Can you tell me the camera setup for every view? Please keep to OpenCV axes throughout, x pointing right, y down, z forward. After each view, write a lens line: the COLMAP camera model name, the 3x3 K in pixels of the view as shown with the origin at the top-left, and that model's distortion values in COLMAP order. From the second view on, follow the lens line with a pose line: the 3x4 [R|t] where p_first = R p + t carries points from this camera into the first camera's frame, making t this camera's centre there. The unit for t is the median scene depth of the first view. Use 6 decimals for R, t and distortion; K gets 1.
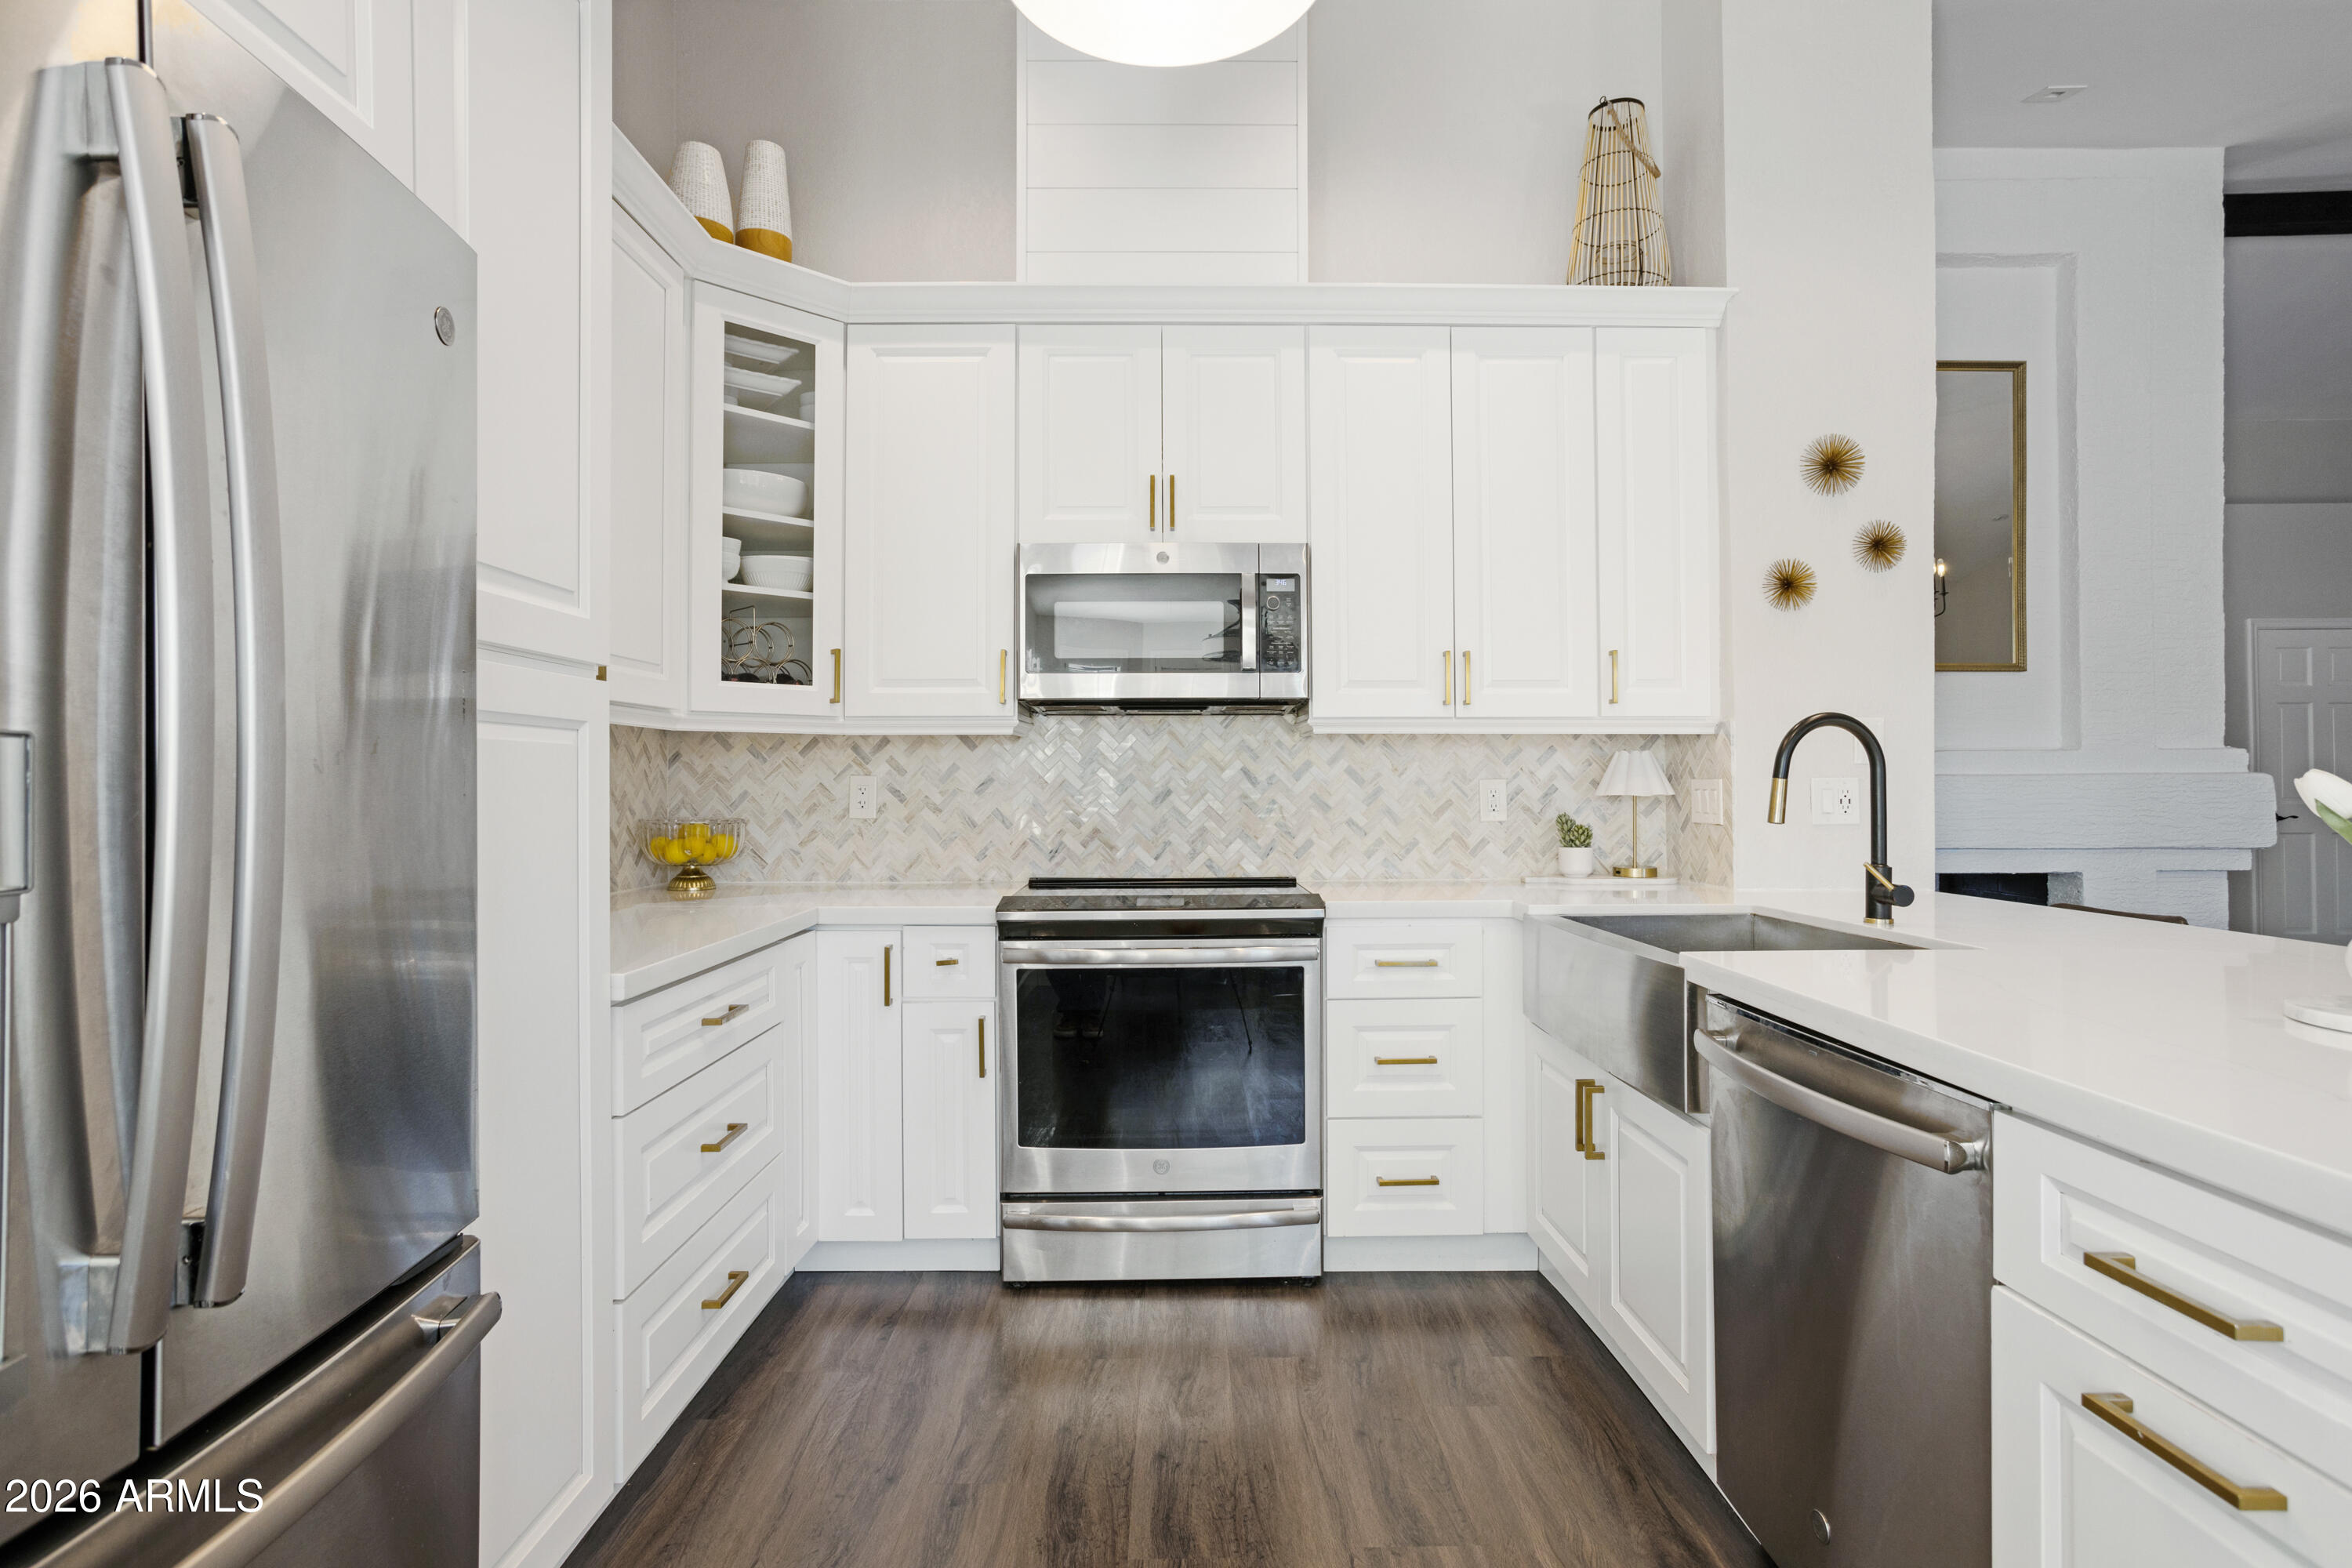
lens RADIAL K [[1152.6, 0, 1177.1], [0, 1152.6, 786.0], [0, 0, 1]] dist [-0.053949, 0.040692]
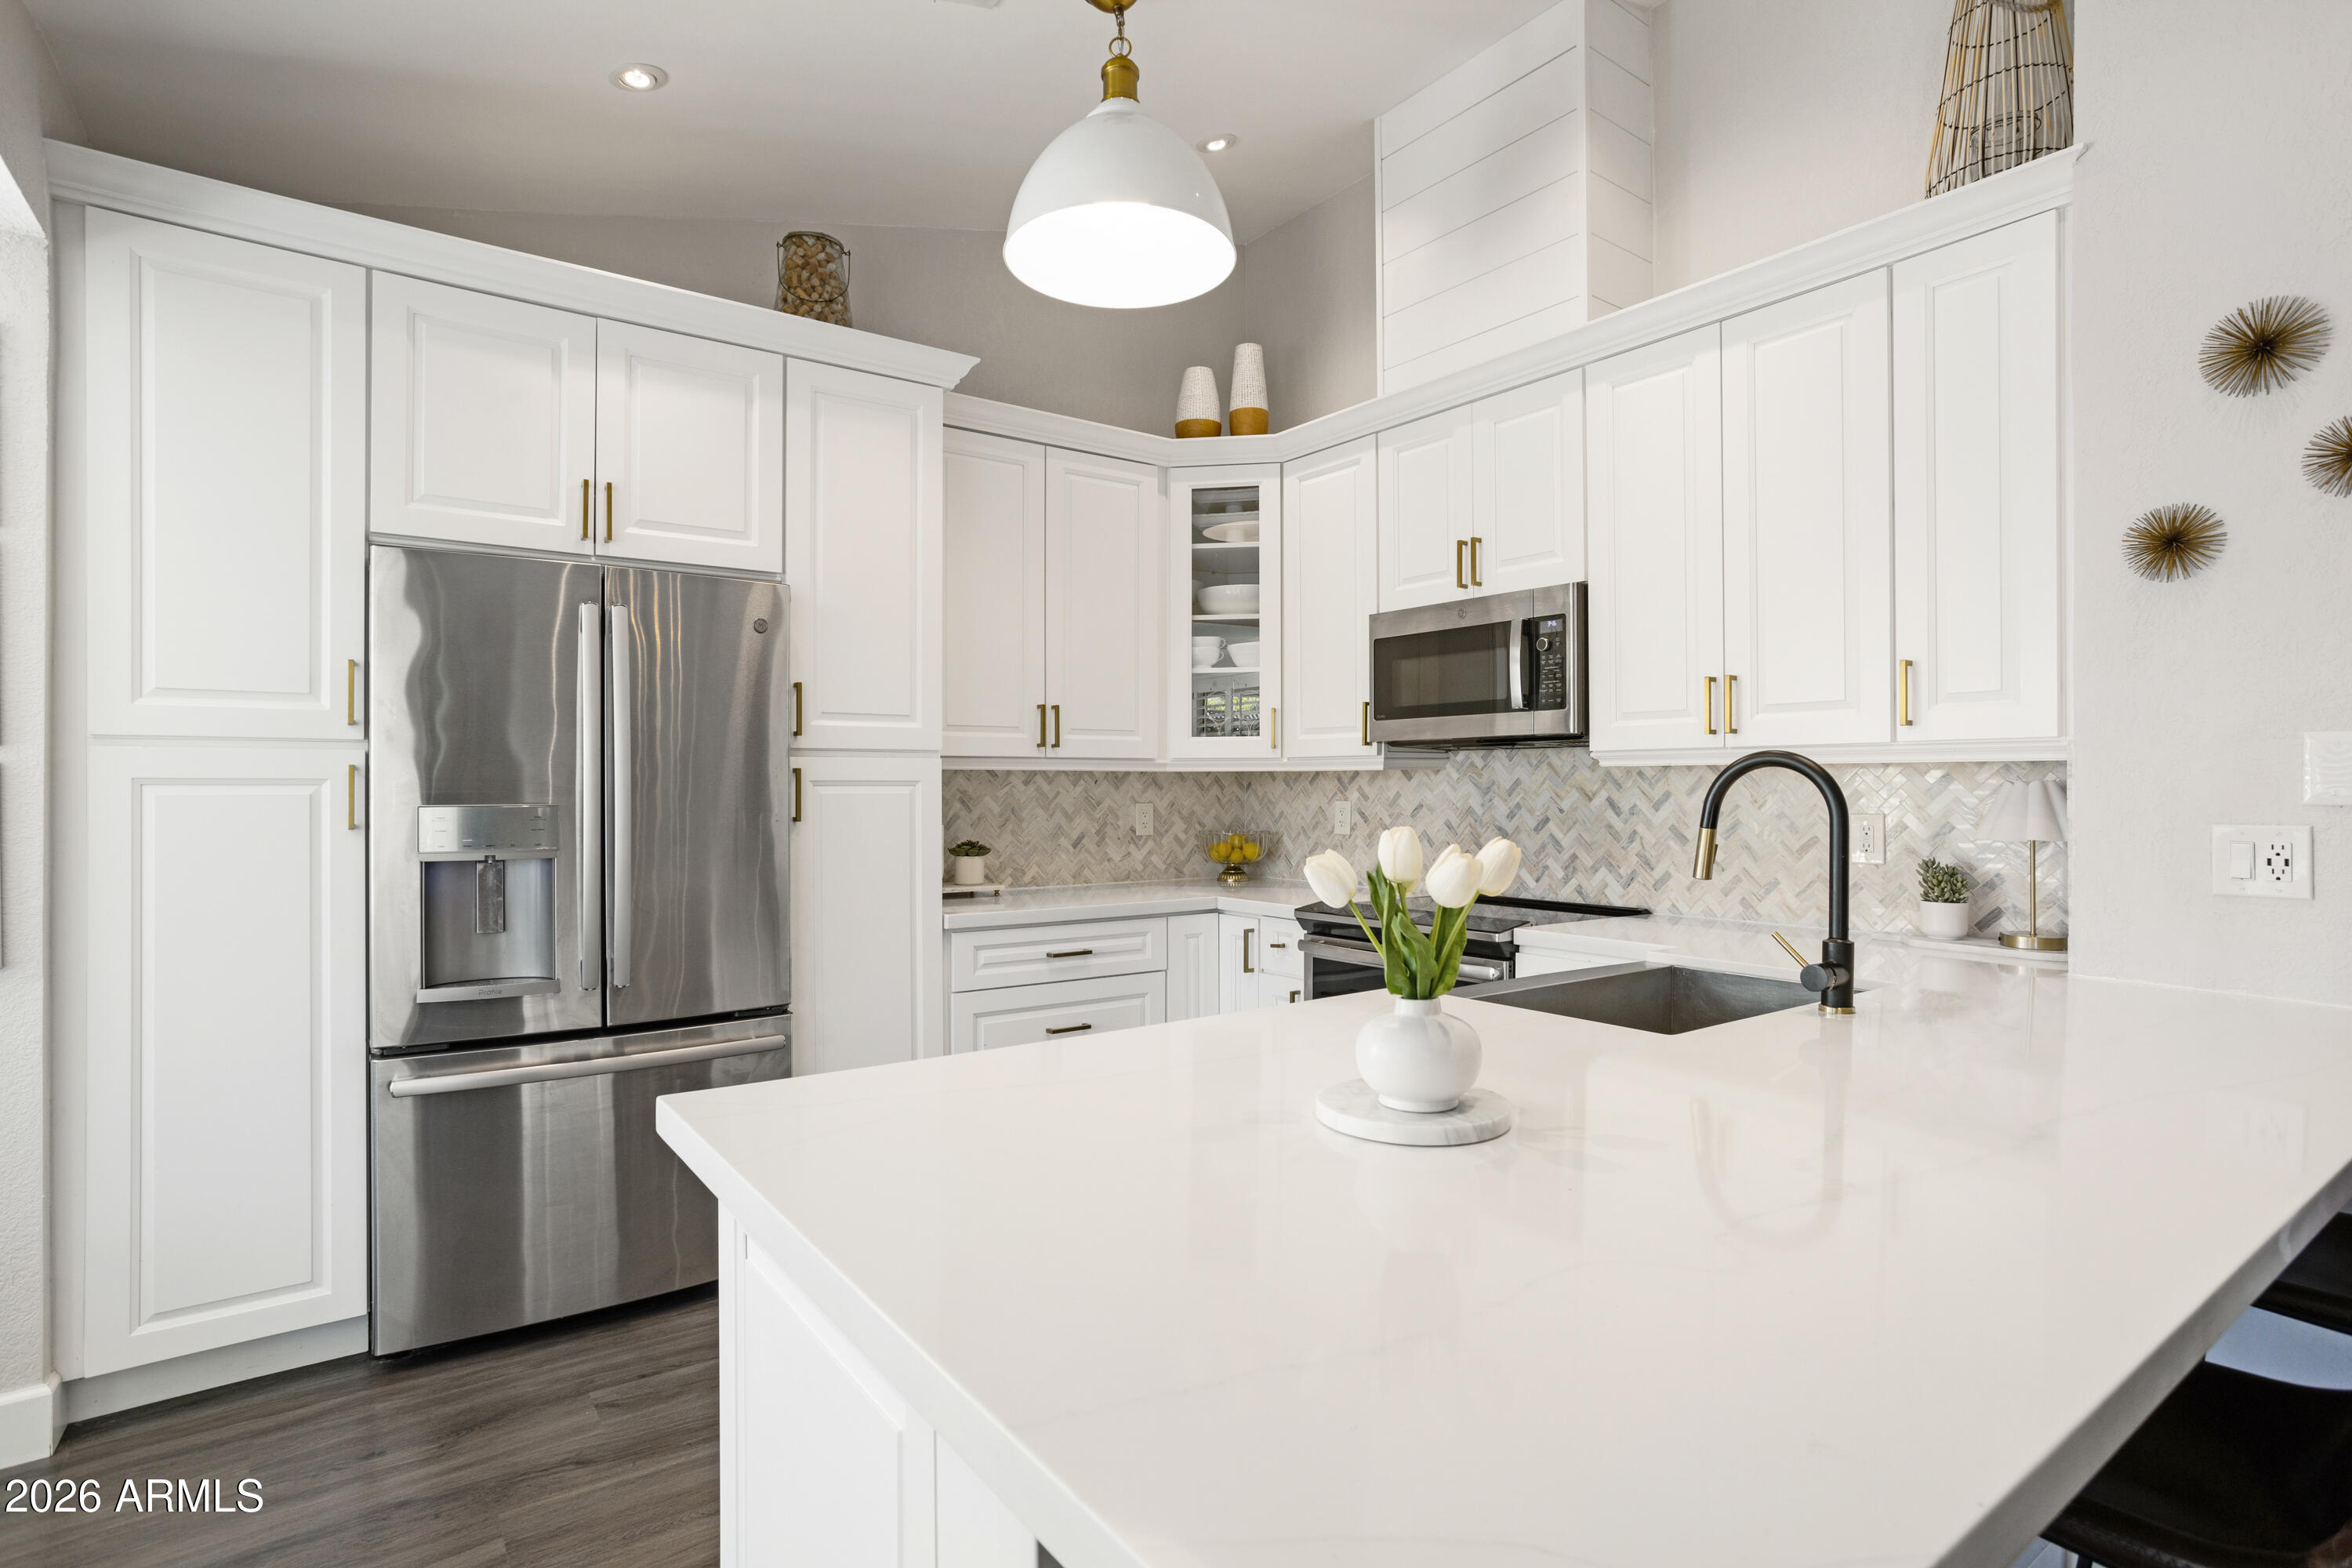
lens RADIAL K [[1228.7, 0, 1225.3], [0, 1228.7, 793.3], [0, 0, 1]] dist [-0.031021, 0.050588]
pose [[0.588313, 0.008480, -0.808589, 0.803119], [-0.004099, 0.999963, 0.007505, -0.028925], [0.808623, -0.001101, 0.588326, 0.098646]]
